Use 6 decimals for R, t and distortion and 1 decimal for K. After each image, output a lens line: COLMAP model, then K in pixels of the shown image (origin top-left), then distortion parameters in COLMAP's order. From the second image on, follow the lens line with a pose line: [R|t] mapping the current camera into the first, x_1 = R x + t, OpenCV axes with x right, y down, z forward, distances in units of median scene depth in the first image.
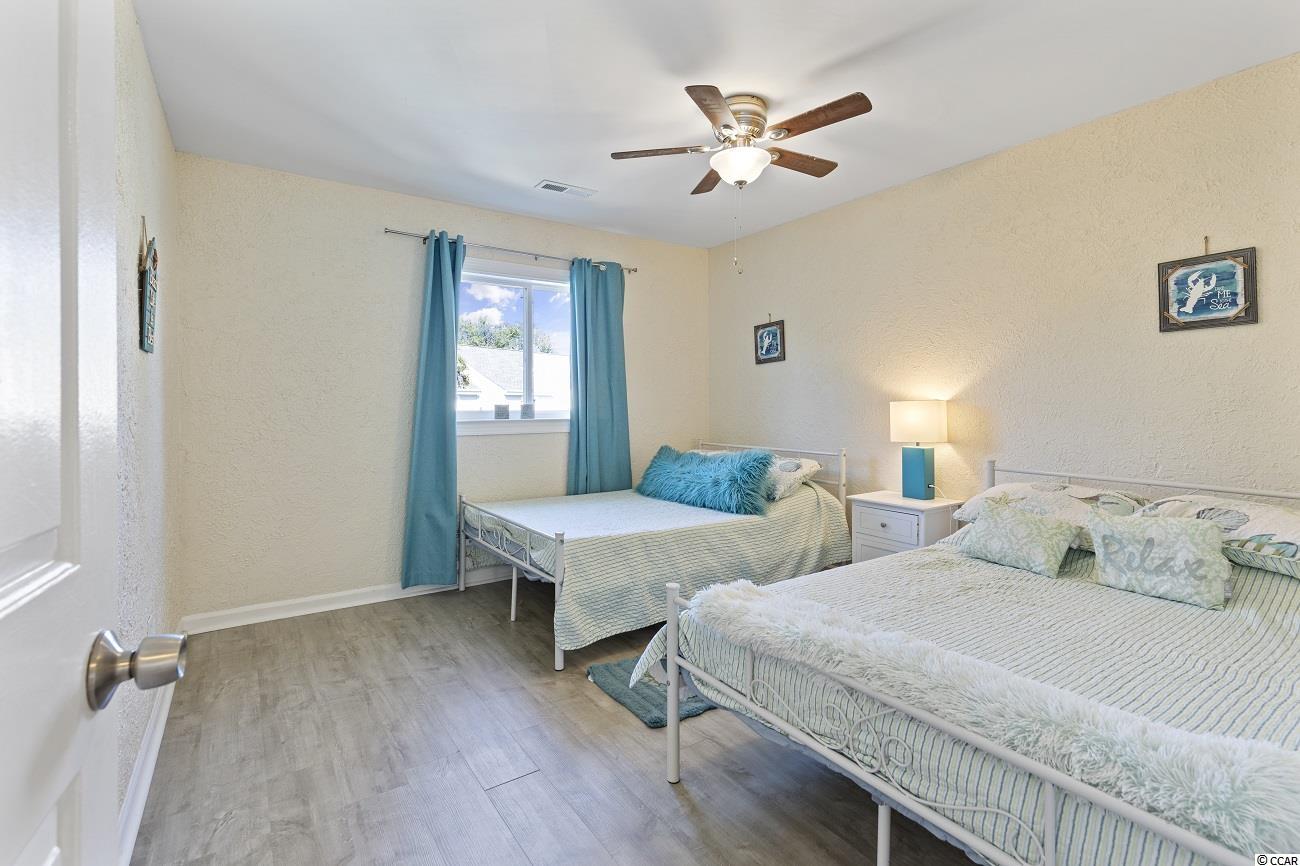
lens RADIAL K [[597.3, 0, 654.3], [0, 597.3, 412.2], [0, 0, 1]] dist [0.005952, -0.000428]
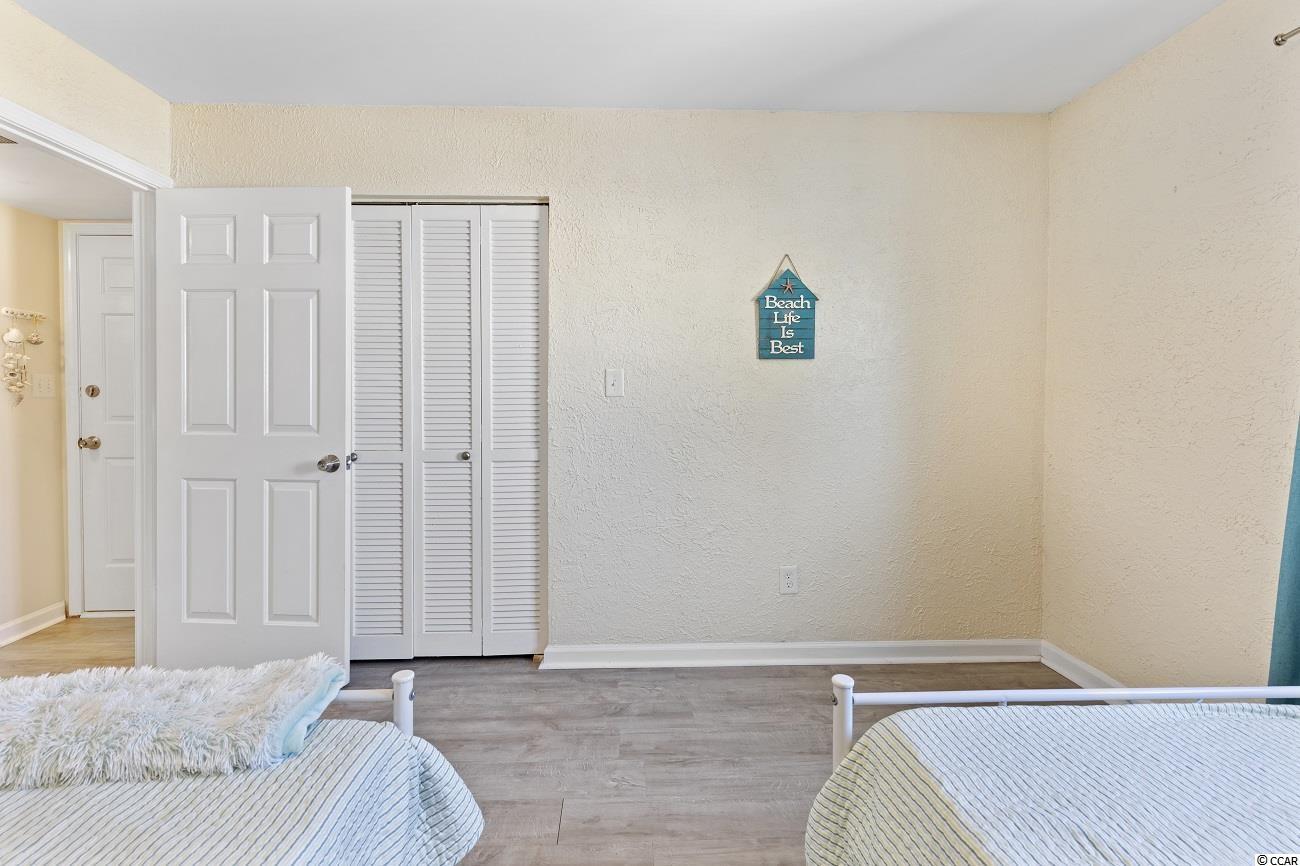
lens RADIAL K [[601.6, 0, 654.9], [0, 601.6, 404.5], [0, 0, 1]] dist [0.001854, -0.000546]
pose [[-0.542887, 0.004766, -0.839793, 0.407351], [-0.009231, 0.999890, 0.011642, -0.019246], [0.839755, 0.014073, -0.542783, 1.476864]]
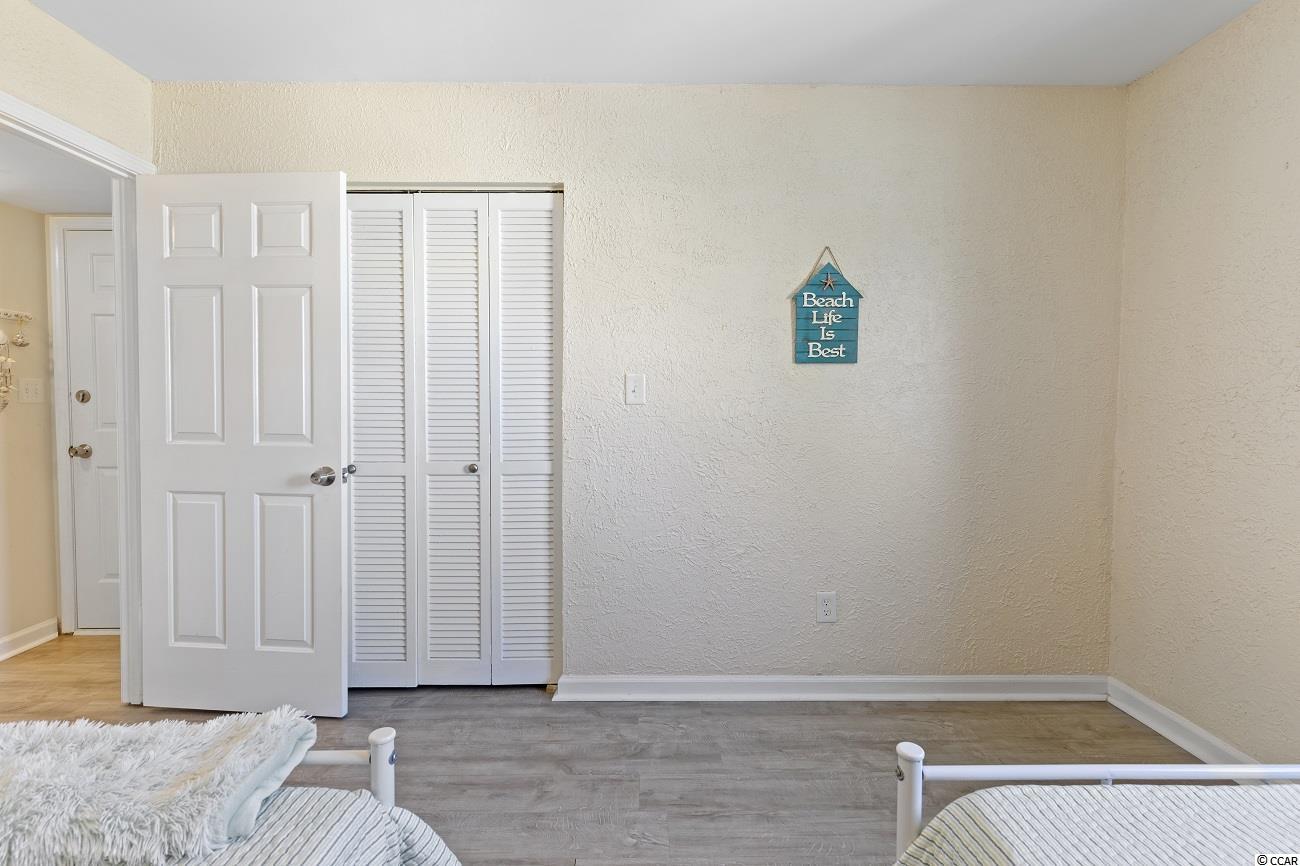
lens RADIAL K [[611.6, 0, 664.8], [0, 611.6, 431.0], [0, 0, 1]] dist [0.005818, 0.000007]
pose [[-0.560051, 0.027312, -0.828008, 0.320666], [-0.012886, 0.999048, 0.041669, -0.018849], [0.828358, 0.034007, -0.559166, 1.415021]]
